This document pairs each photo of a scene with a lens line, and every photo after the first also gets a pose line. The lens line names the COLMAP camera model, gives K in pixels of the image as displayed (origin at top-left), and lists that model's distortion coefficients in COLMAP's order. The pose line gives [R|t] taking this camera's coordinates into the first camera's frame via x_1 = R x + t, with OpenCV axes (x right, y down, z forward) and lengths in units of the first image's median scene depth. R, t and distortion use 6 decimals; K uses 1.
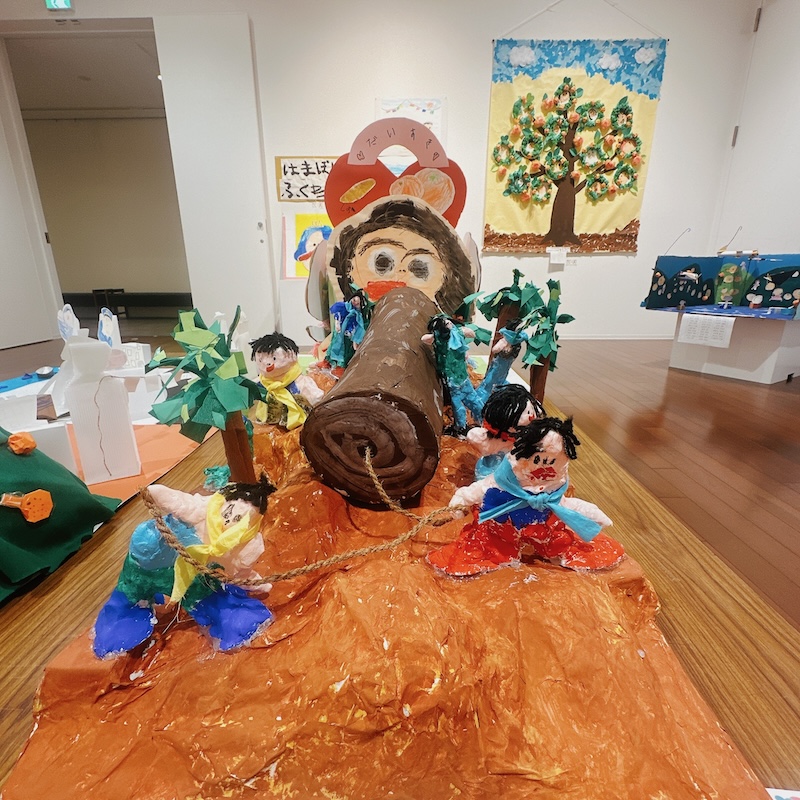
lens RADIAL K [[425.5, 0, 400.3], [0, 425.5, 399.4], [0, 0, 1]] dist [0.002436, -0.004080]
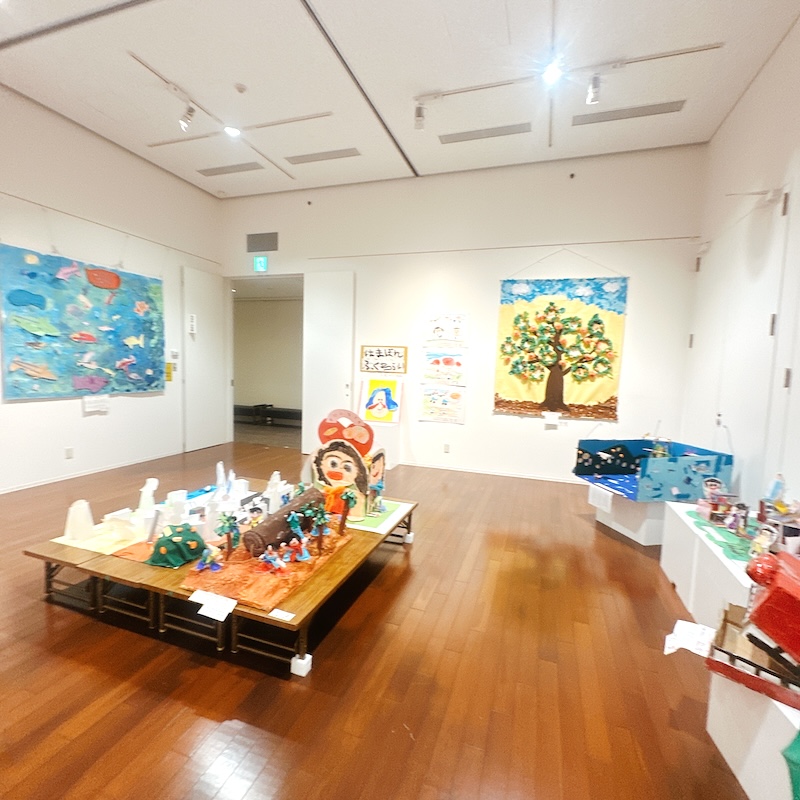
lens RADIAL K [[425.5, 0, 400.8], [0, 425.5, 401.1], [0, 0, 1]] dist [0.002436, -0.004080]
pose [[0.951767, 0.061336, -0.300630, 0.354035], [-0.122430, 0.974352, -0.188811, -0.092797], [0.281339, 0.216510, 0.934865, -0.414621]]
